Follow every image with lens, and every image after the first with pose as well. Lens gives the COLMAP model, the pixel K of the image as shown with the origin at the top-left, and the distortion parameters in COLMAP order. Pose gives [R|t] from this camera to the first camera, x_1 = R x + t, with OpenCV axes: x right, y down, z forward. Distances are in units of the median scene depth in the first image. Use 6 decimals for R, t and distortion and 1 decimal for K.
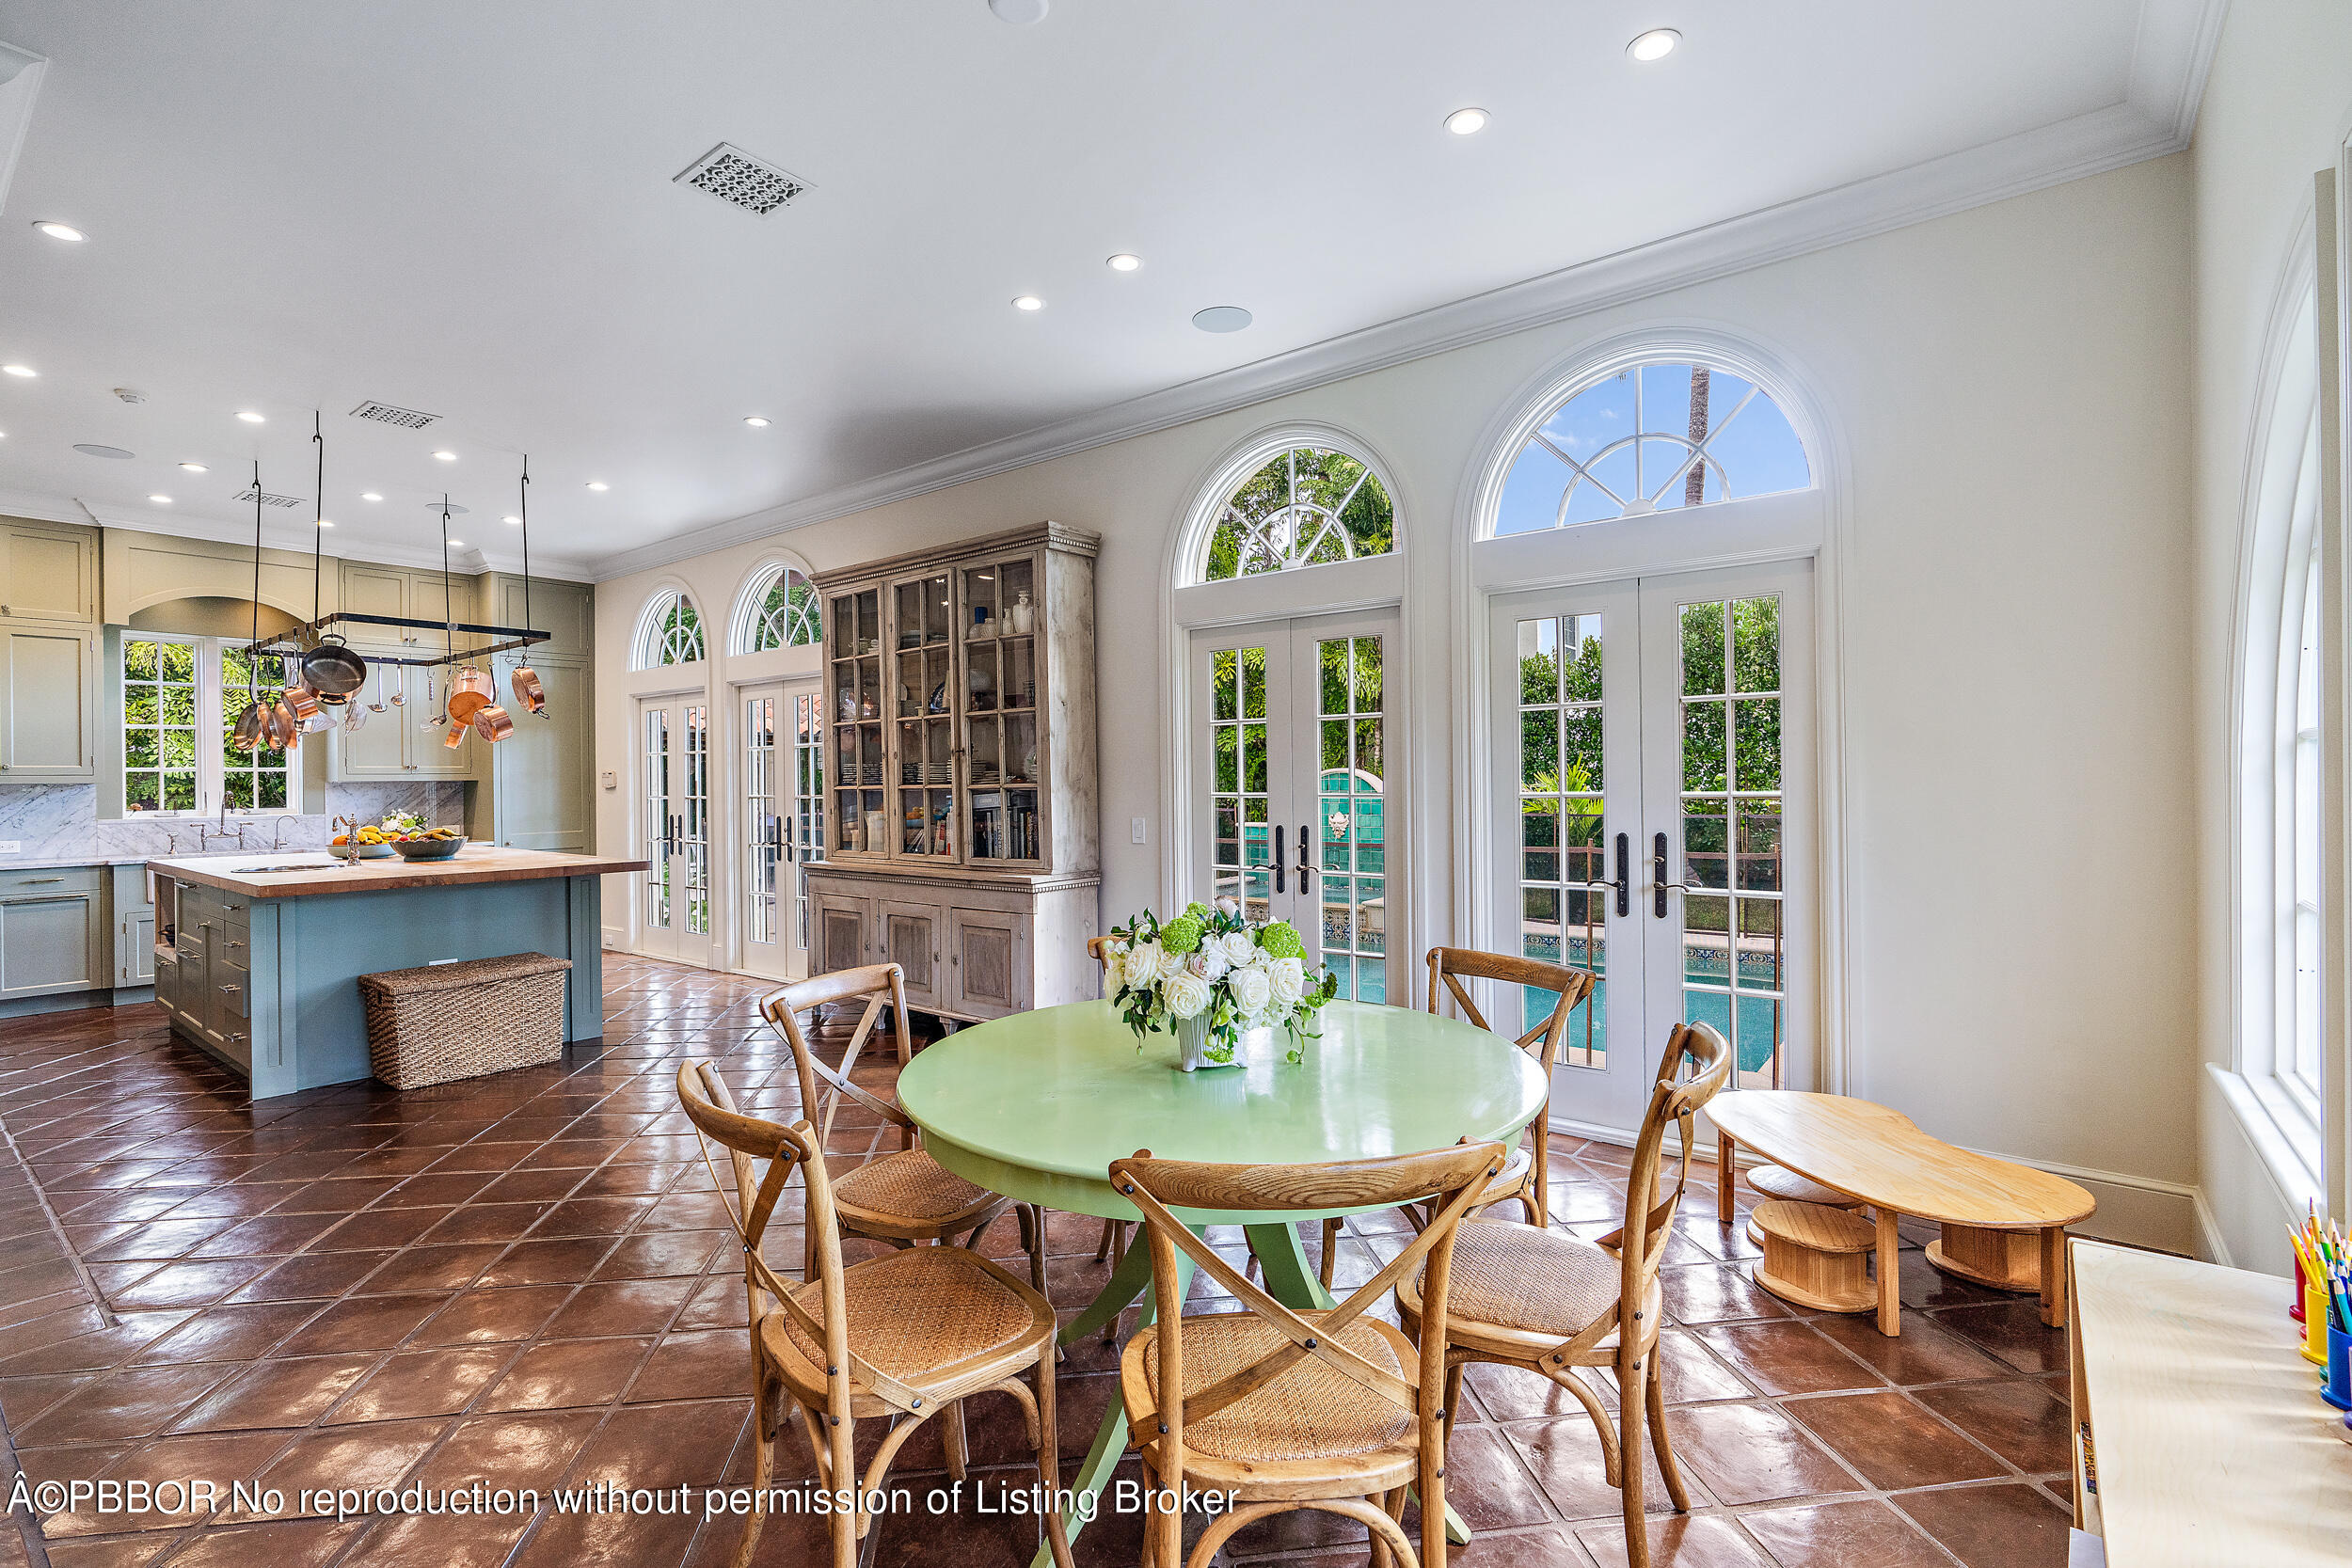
lens RADIAL K [[1073.0, 0, 1167.7], [0, 1073.0, 780.1], [0, 0, 1]] dist [-0.001193, 0.000238]
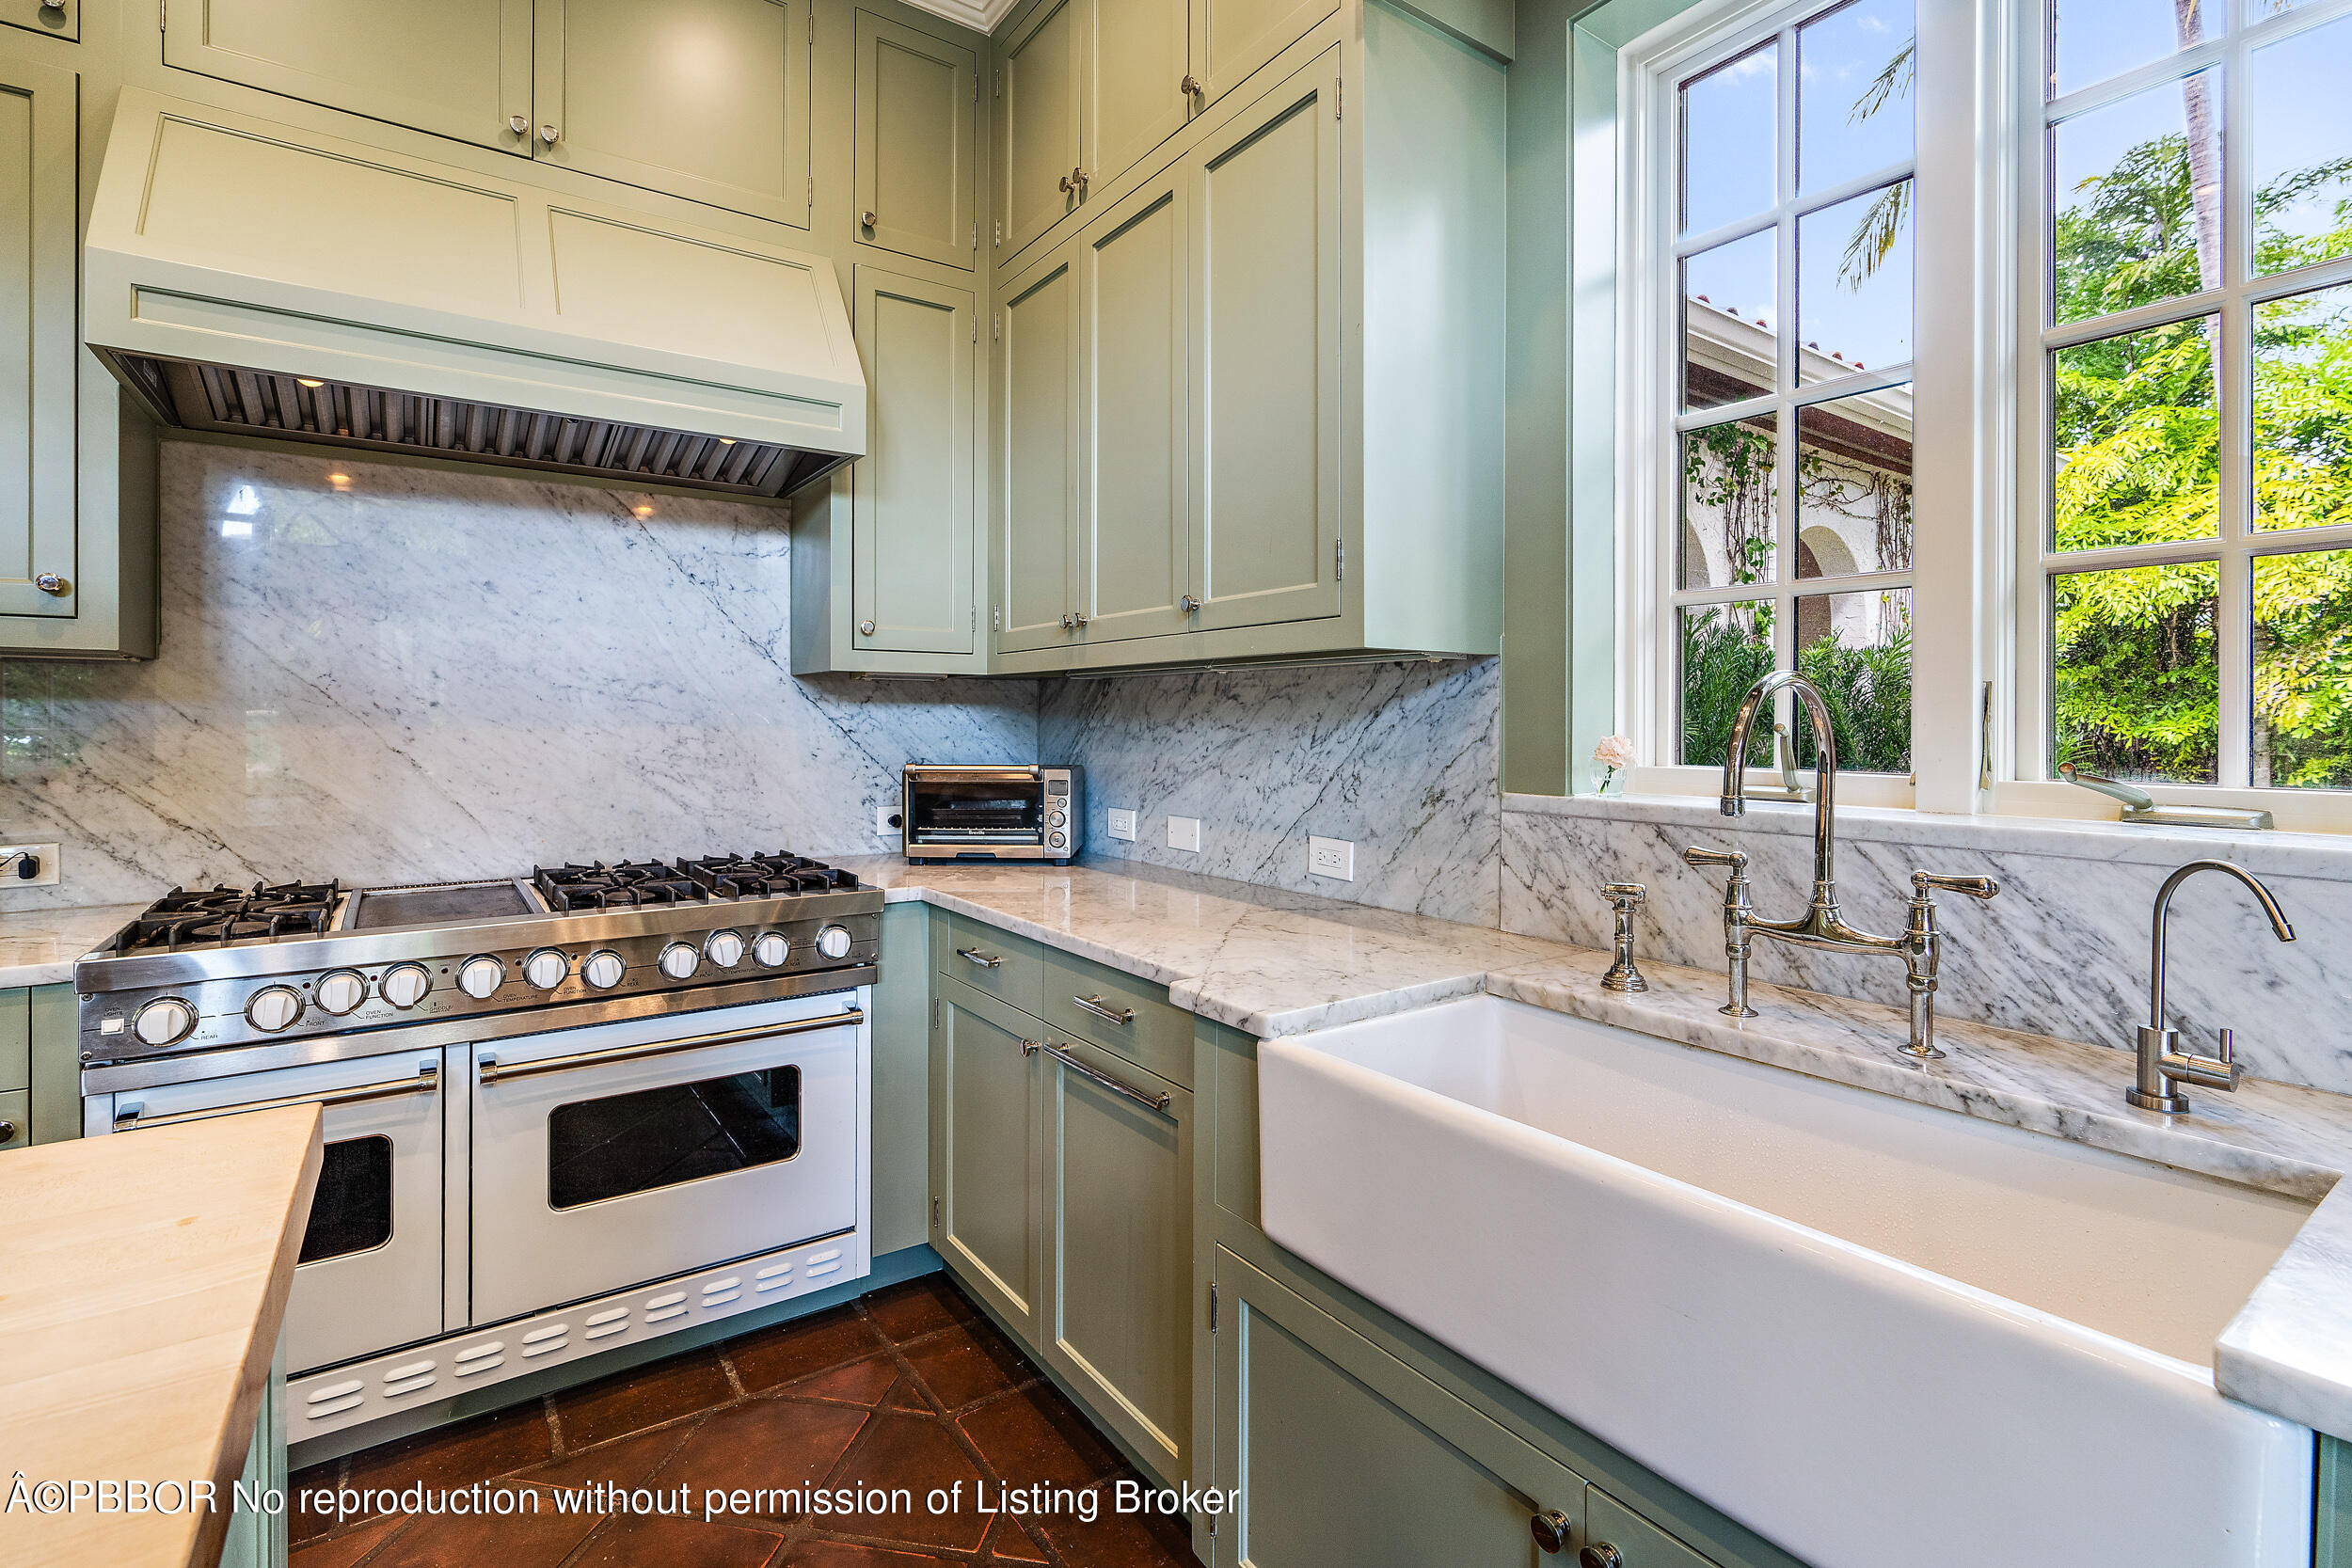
lens RADIAL K [[1073.0, 0, 1162.1], [0, 1073.0, 707.6], [0, 0, 1]] dist [-0.001193, 0.000238]
pose [[-0.286206, 0.004297, -0.958159, -0.725992], [0.006007, 0.999978, 0.002691, 0.015090], [0.958149, -0.004985, -0.286225, 0.999048]]
